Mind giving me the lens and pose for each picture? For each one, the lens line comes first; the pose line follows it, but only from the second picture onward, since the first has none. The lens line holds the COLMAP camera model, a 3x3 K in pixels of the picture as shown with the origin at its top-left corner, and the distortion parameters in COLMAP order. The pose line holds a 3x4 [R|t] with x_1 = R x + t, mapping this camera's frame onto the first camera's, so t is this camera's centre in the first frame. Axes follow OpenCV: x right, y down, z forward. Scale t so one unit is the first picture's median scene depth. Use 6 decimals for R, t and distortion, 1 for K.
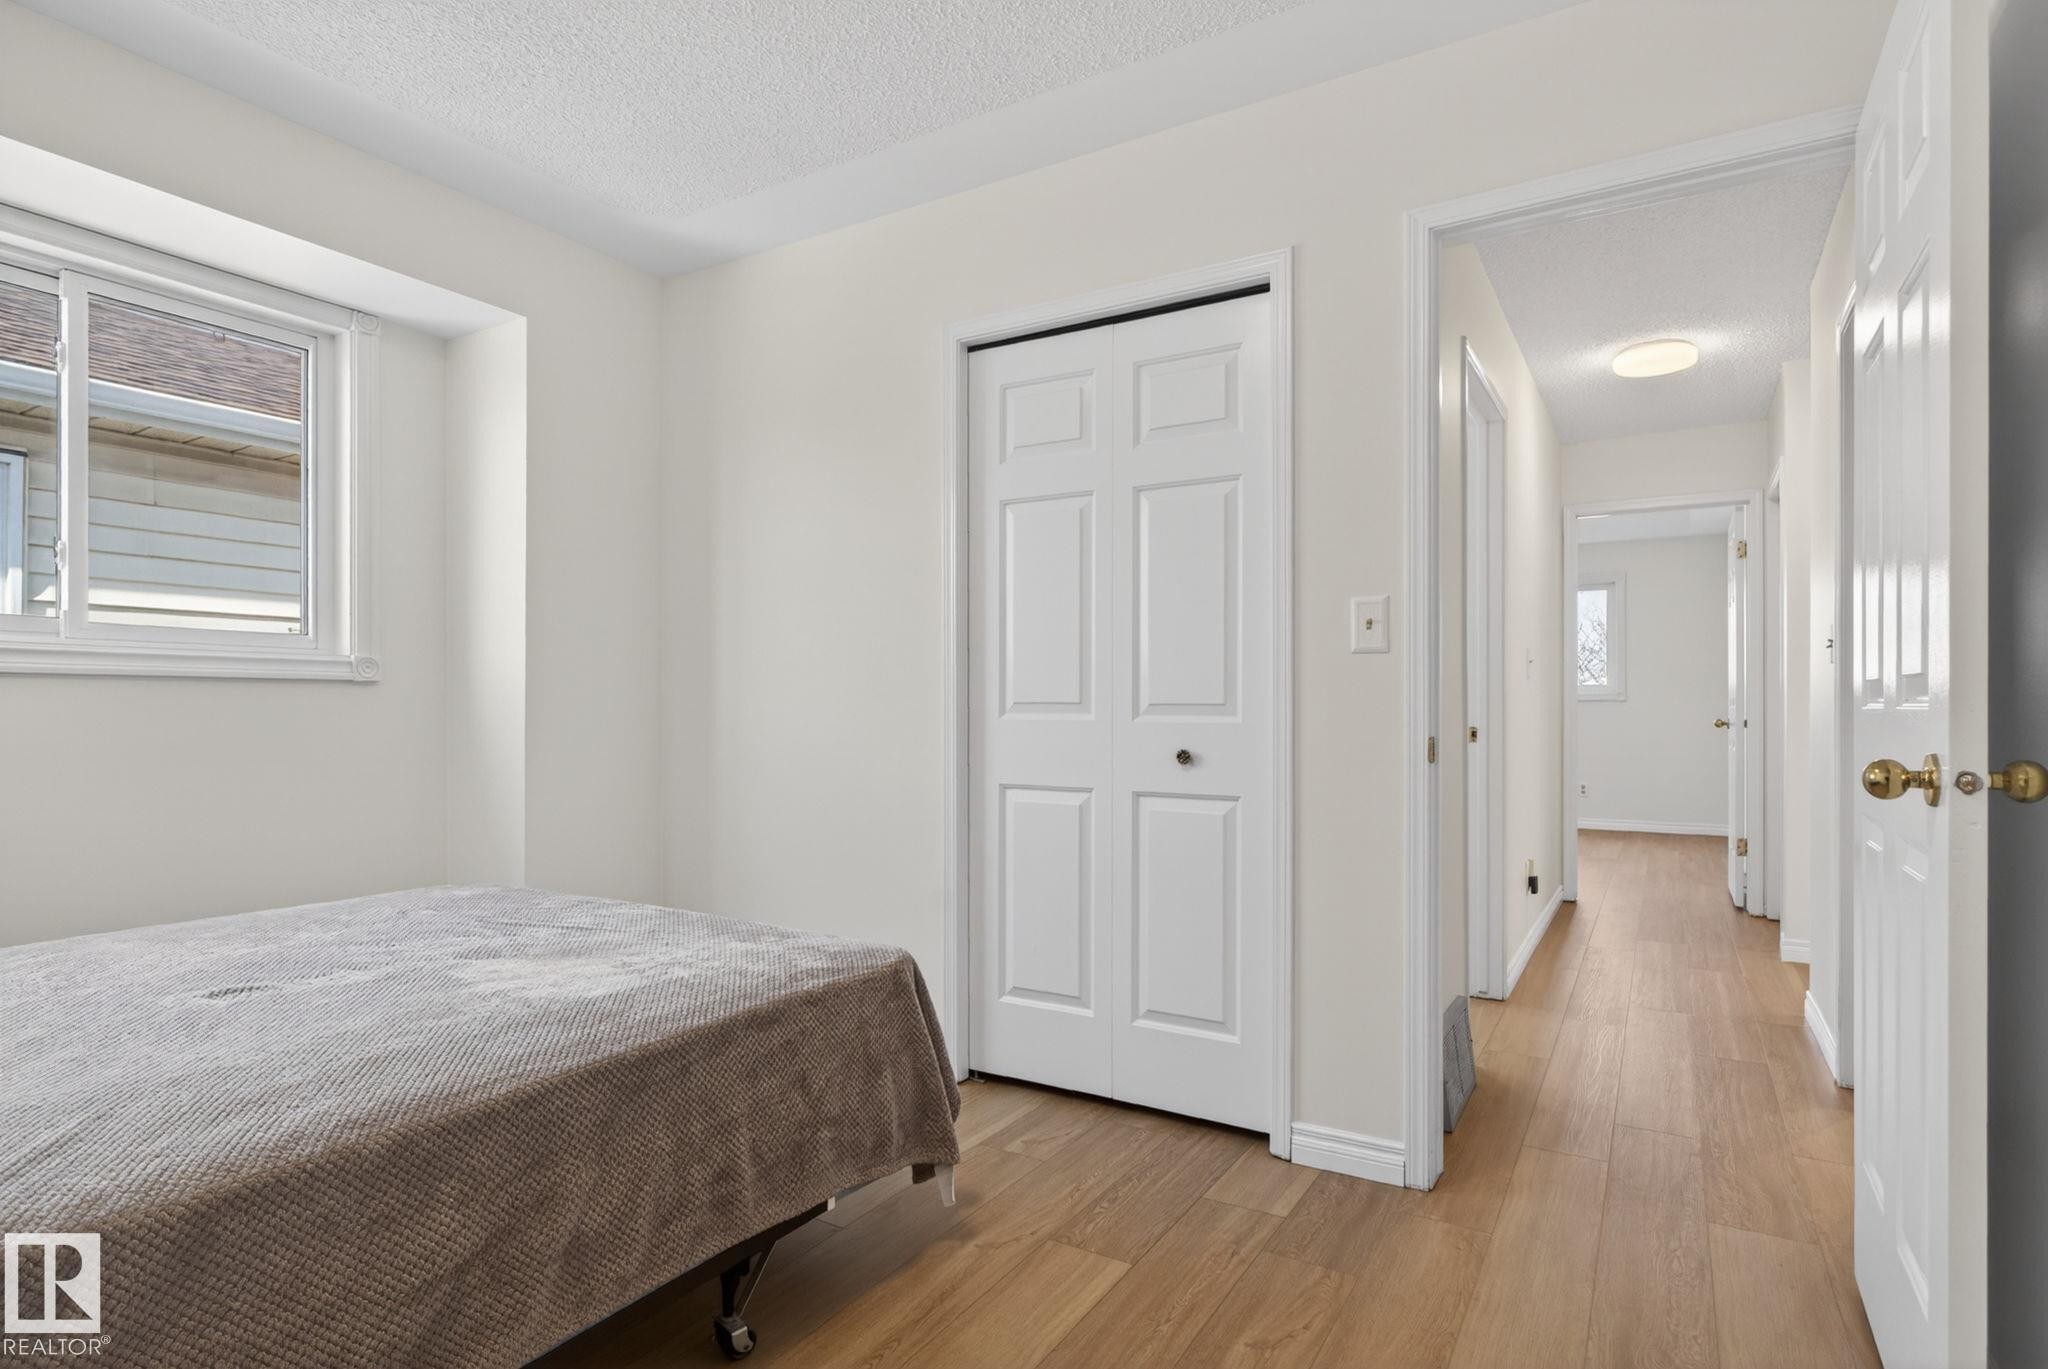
lens RADIAL K [[1061.6, 0, 1032.9], [0, 1061.6, 698.1], [0, 0, 1]] dist [-0.002158, 0.001393]
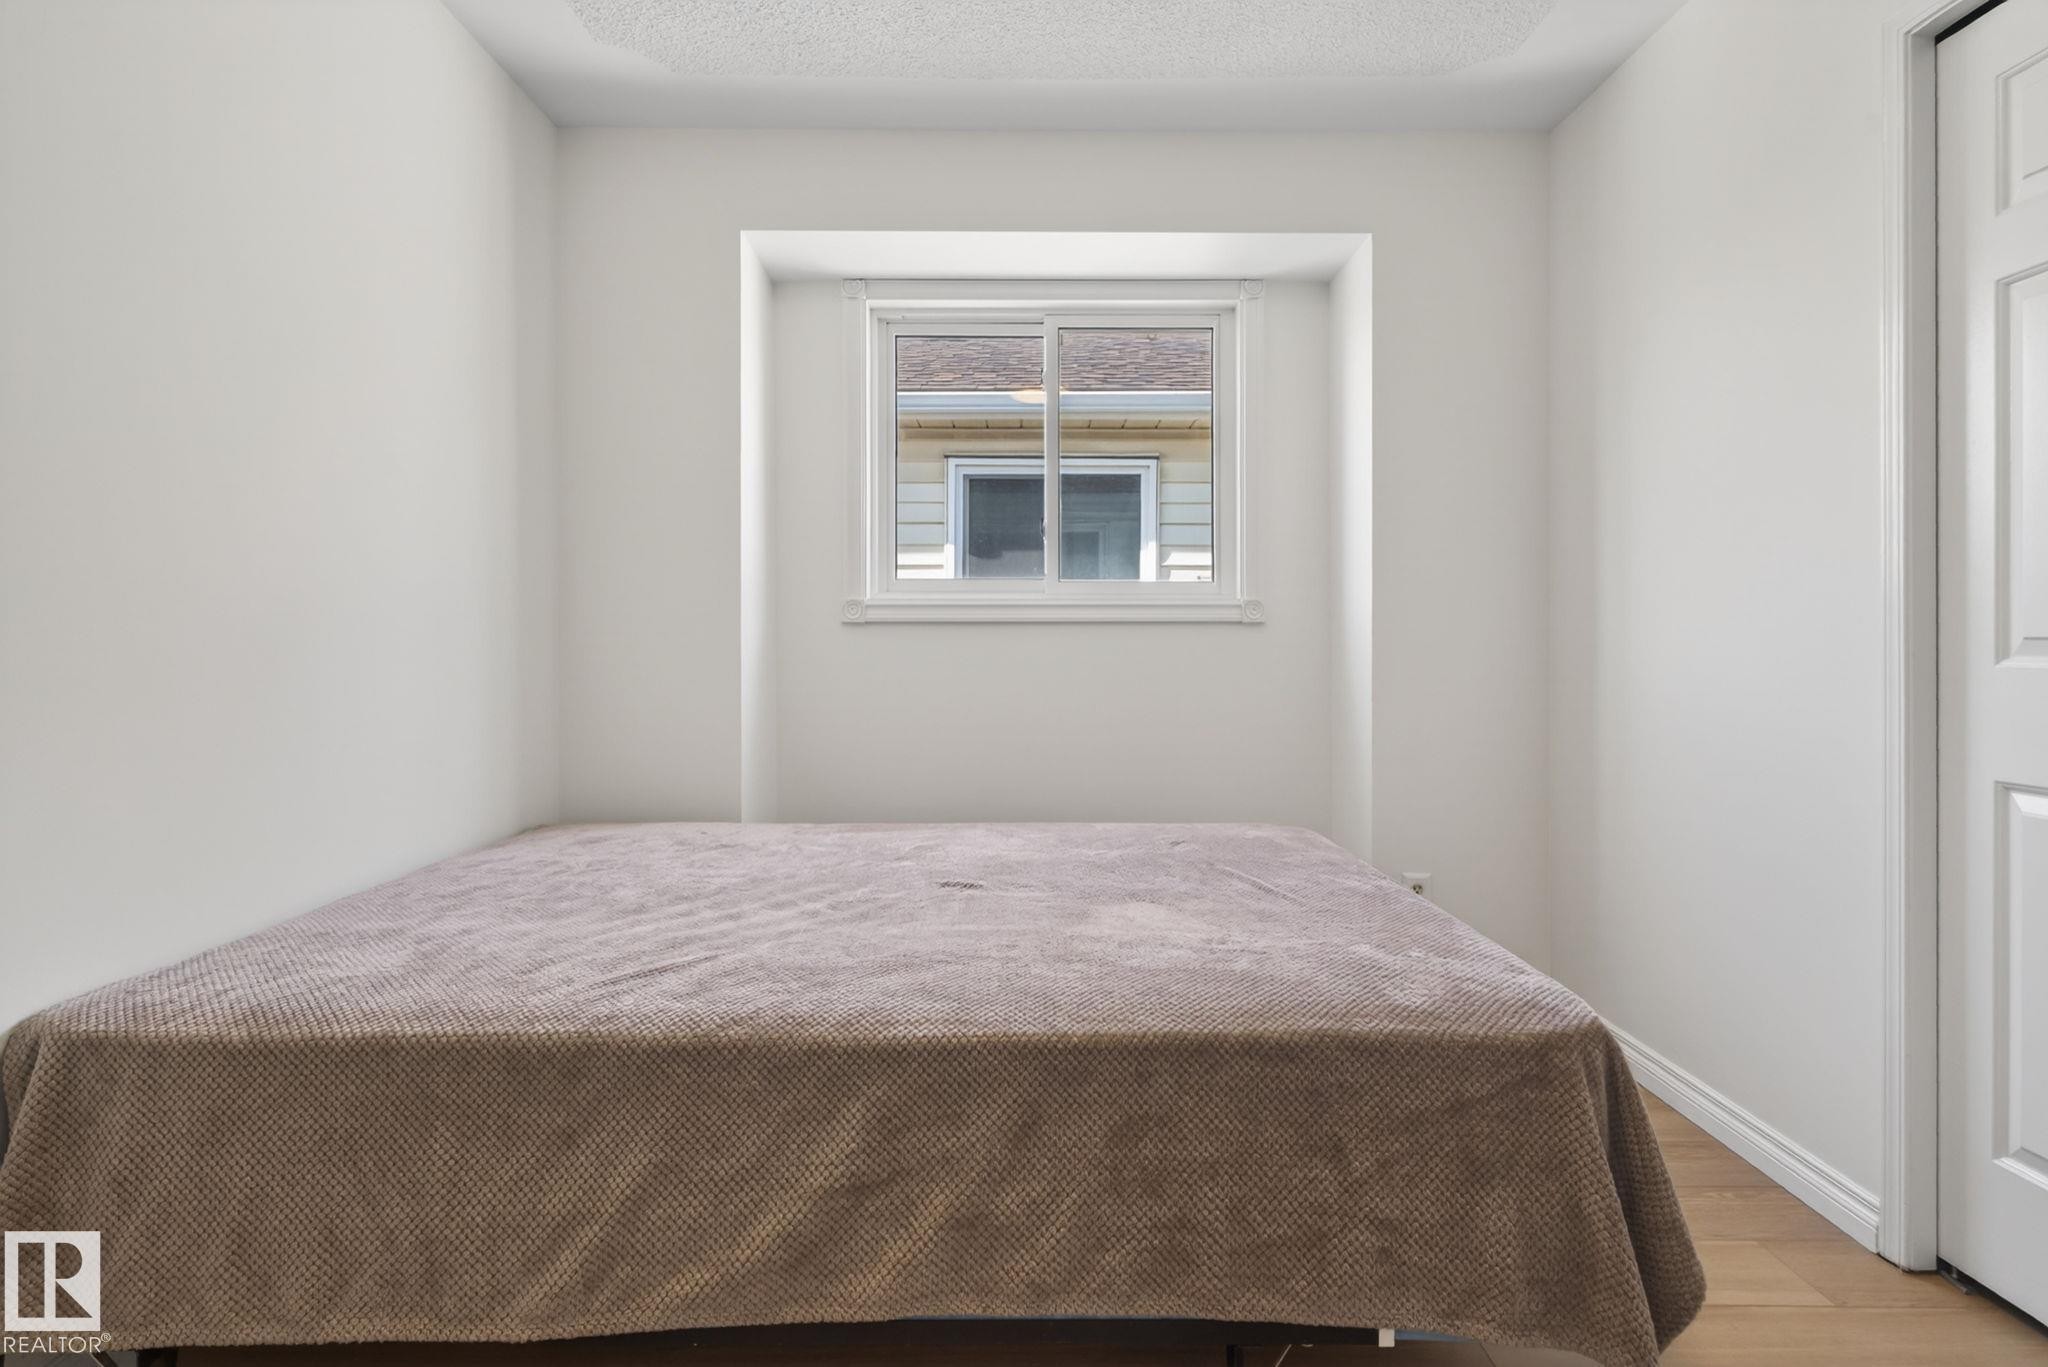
lens RADIAL K [[1061.6, 0, 1034.5], [0, 1061.6, 645.5], [0, 0, 1]] dist [-0.002158, 0.001393]
pose [[0.523206, -0.000768, -0.852206, 0.183332], [0.005165, 0.999984, 0.002270, 0.004867], [0.852191, -0.005590, 0.523202, 0.267349]]
